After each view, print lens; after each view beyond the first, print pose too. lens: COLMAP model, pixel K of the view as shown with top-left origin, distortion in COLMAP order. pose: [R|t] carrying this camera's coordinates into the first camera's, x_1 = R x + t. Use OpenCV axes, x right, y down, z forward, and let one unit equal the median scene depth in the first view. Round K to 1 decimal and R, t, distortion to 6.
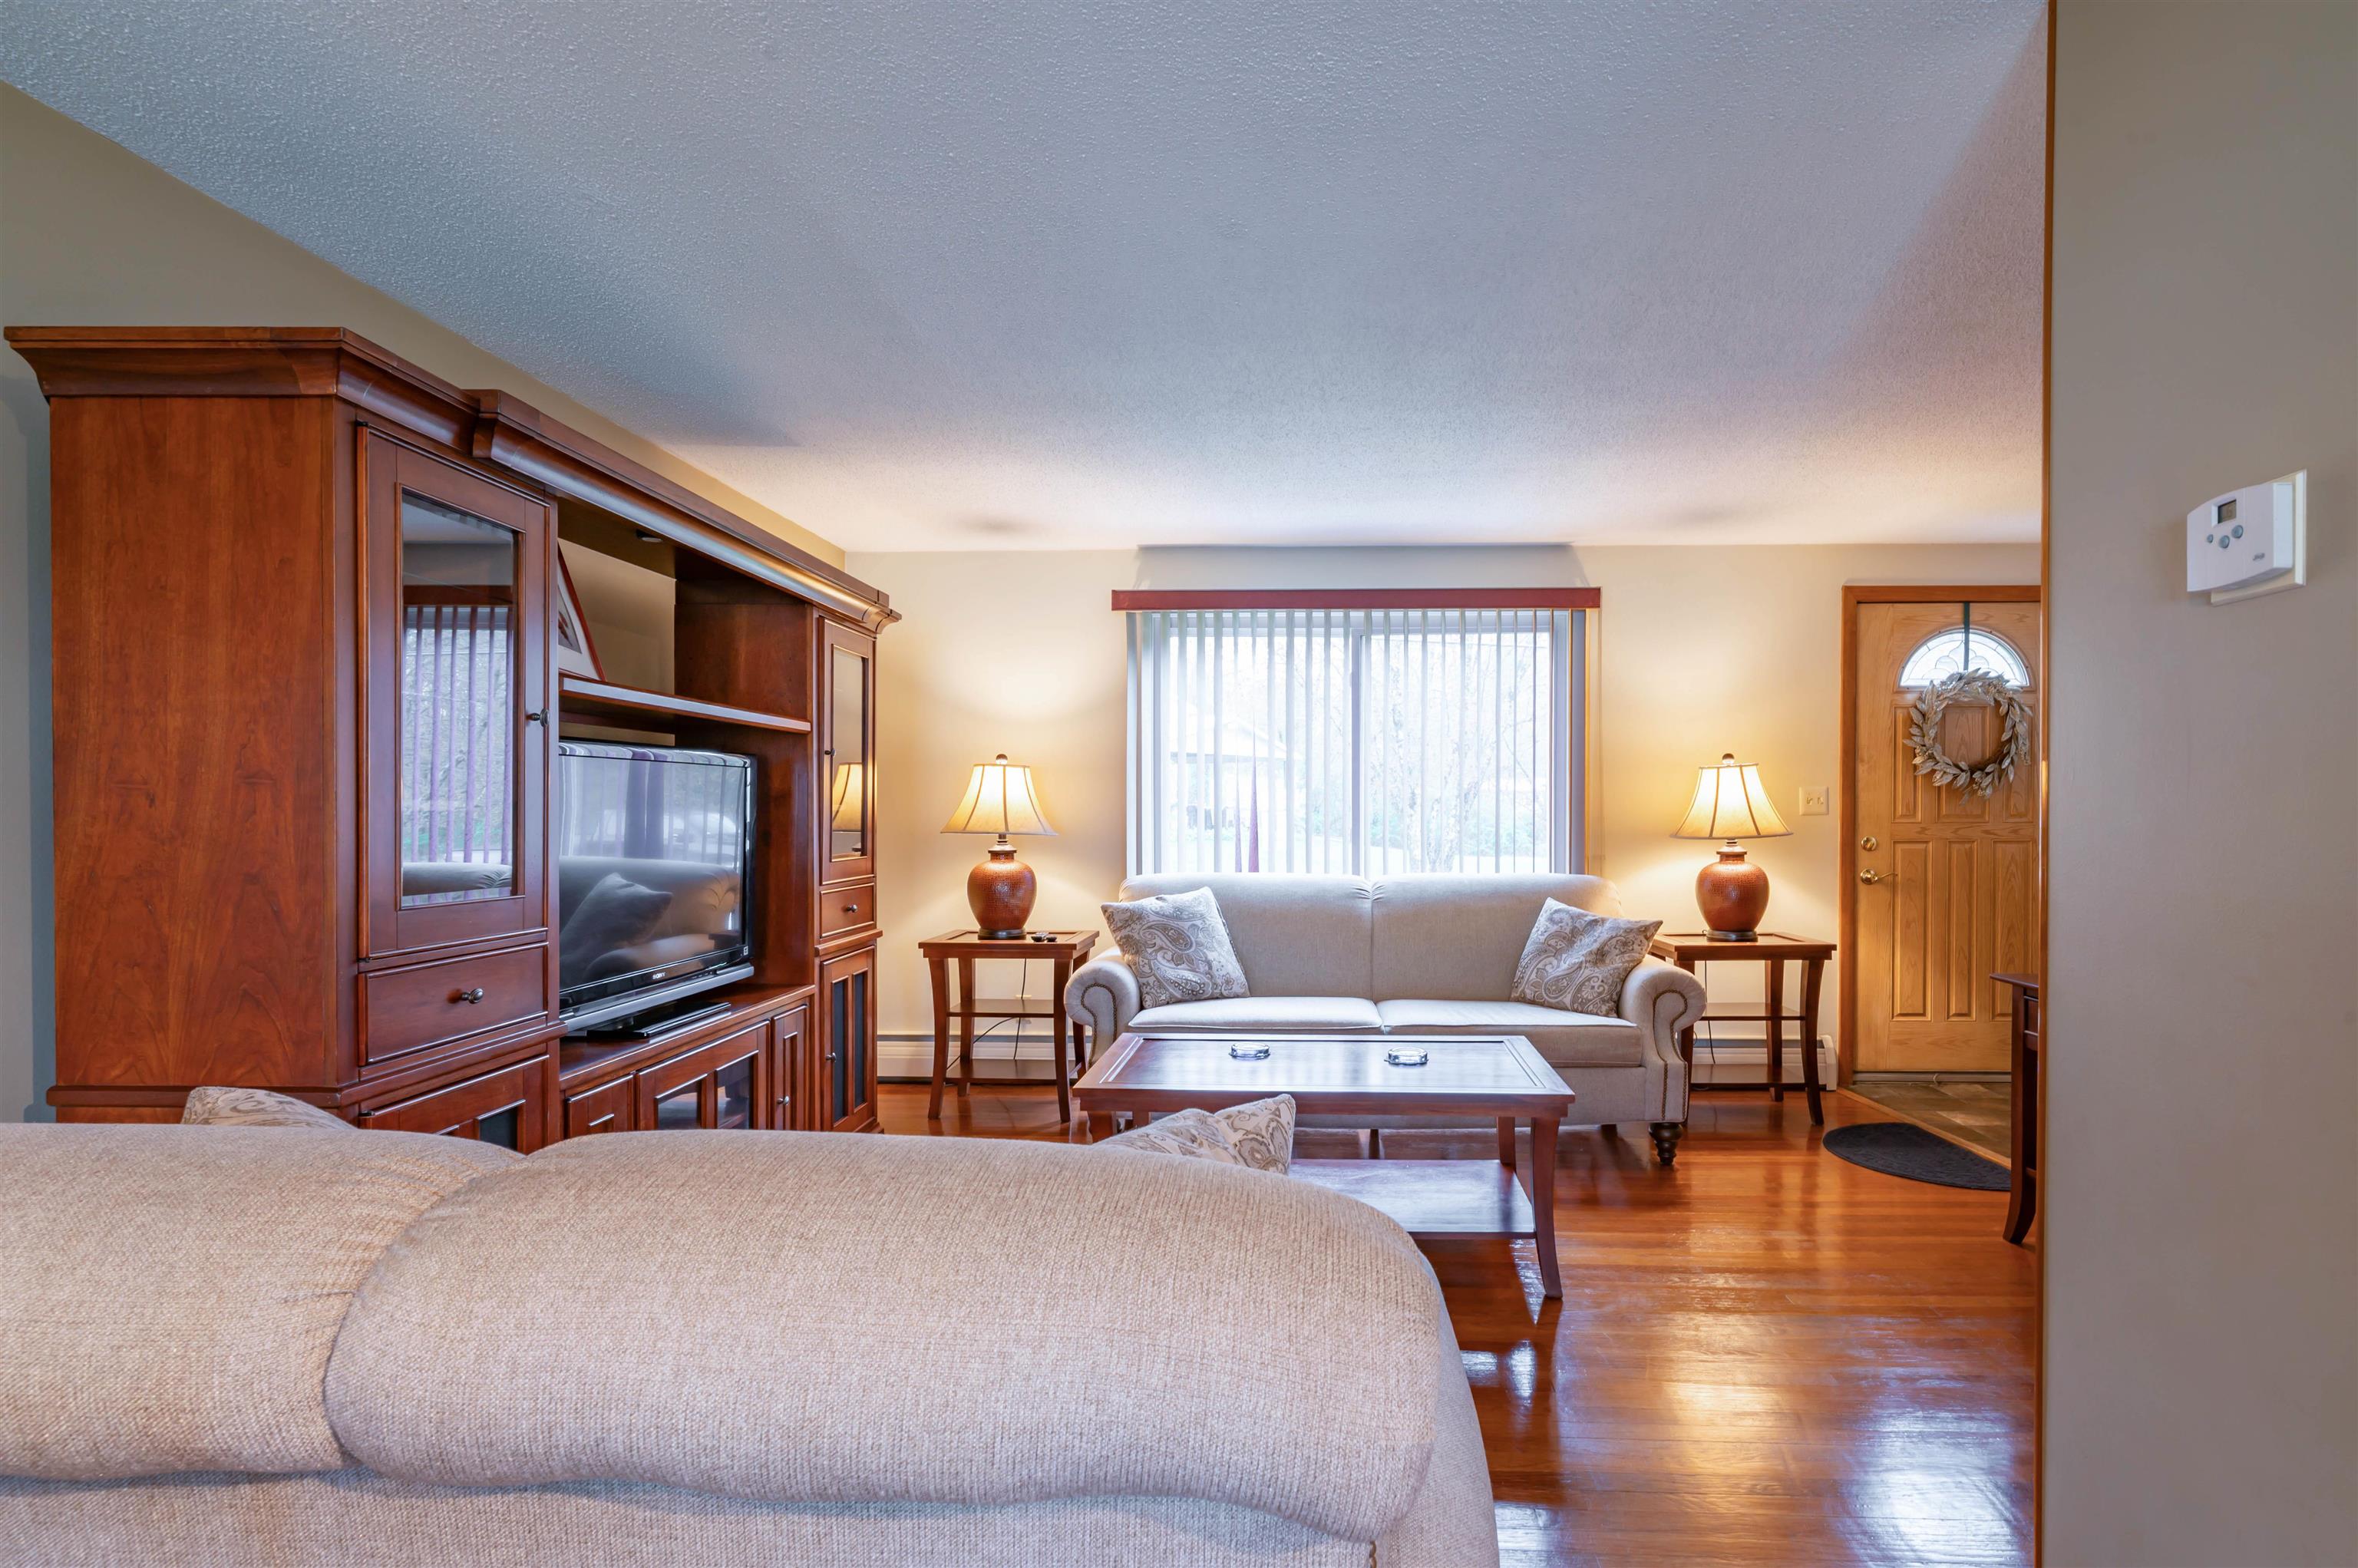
lens RADIAL K [[1159.6, 0, 1266.9], [0, 1159.6, 826.4], [0, 0, 1]] dist [-0.001800, 0.000142]
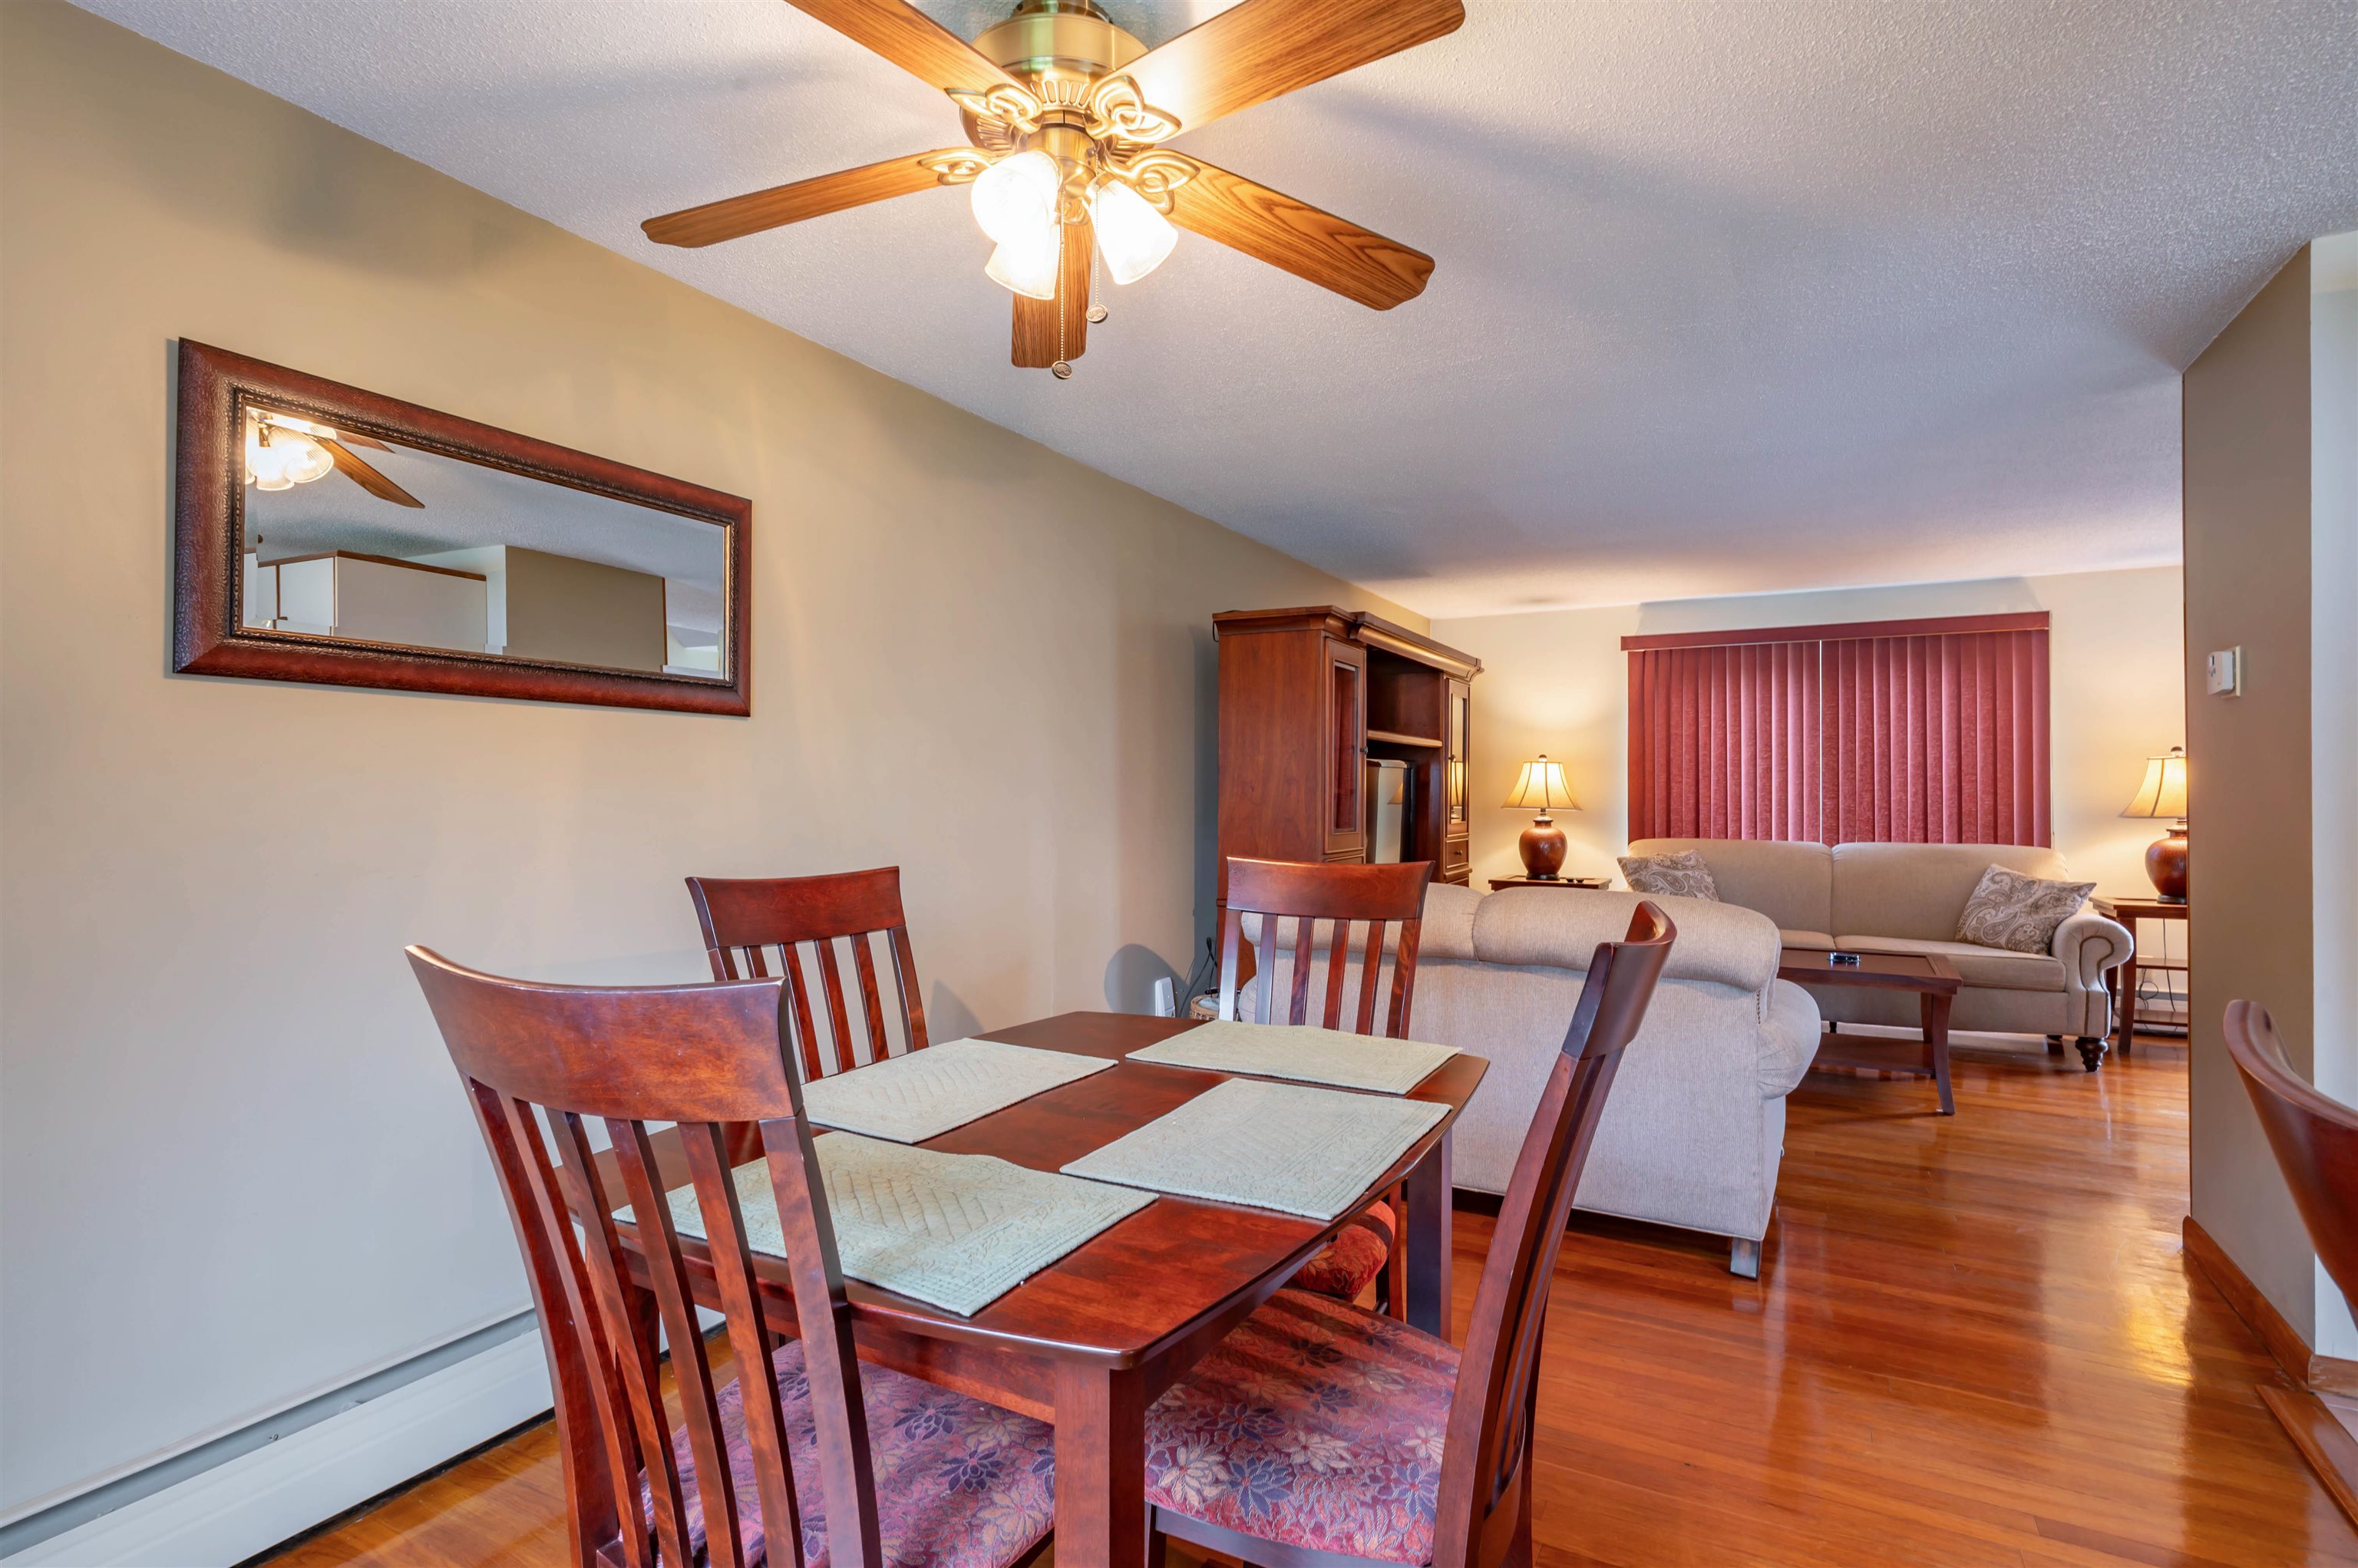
lens RADIAL K [[1143.2, 0, 1178.5], [0, 1143.2, 775.9], [0, 0, 1]] dist [0.000479, 0.000609]
pose [[0.891516, -0.003615, -0.452975, 0.017173], [-0.008345, 0.999667, -0.024401, 0.004436], [0.452912, 0.025534, 0.891189, -0.529503]]
